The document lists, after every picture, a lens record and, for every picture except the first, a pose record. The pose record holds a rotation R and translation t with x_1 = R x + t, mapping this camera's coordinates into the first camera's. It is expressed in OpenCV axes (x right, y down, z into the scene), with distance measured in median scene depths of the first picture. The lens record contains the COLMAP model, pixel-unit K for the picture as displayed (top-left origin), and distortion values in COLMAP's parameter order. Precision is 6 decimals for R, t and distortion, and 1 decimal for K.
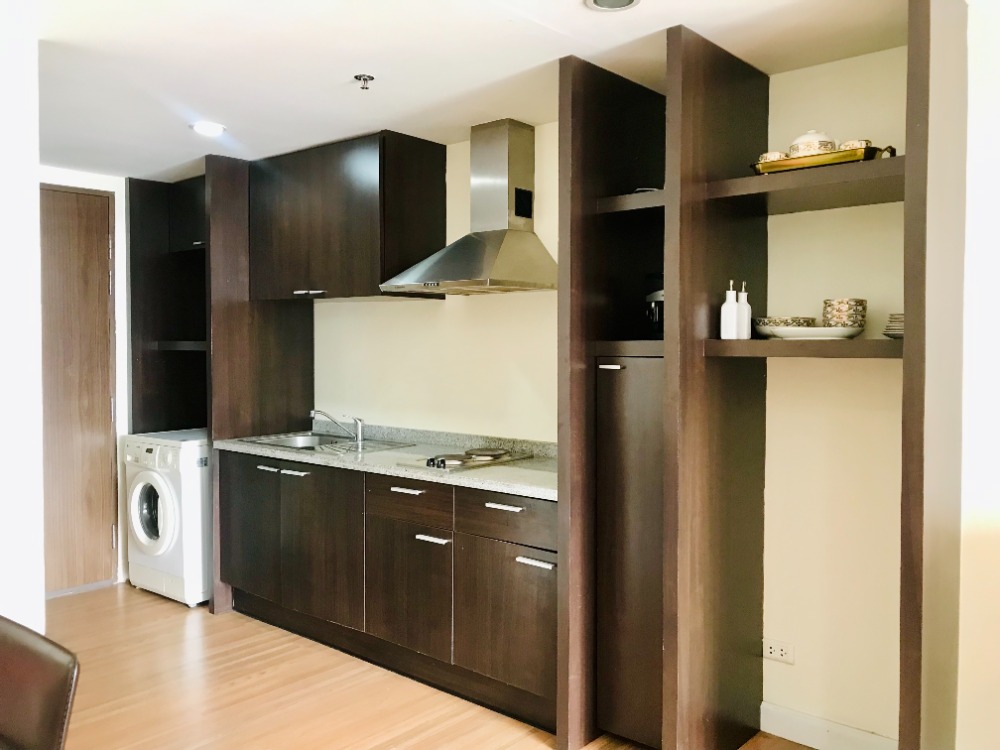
lens RADIAL K [[824.2, 0, 533.6], [0, 824.2, 352.5], [0, 0, 1]] dist [0.004586, -0.016108]
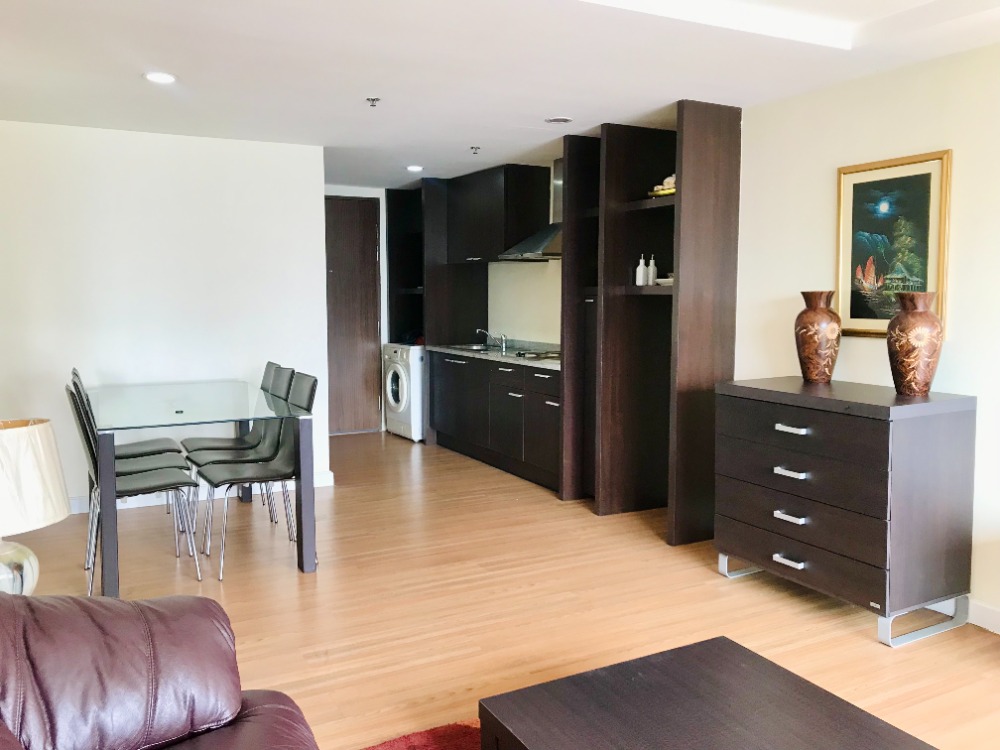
lens RADIAL K [[824.2, 0, 499.7], [0, 824.2, 374.1], [0, 0, 1]] dist [0.004586, -0.016108]
pose [[0.926503, 0.041354, -0.374008, 0.390841], [-0.009605, 0.996218, 0.086358, 0.015397], [0.376164, -0.076418, 0.923396, -0.522219]]
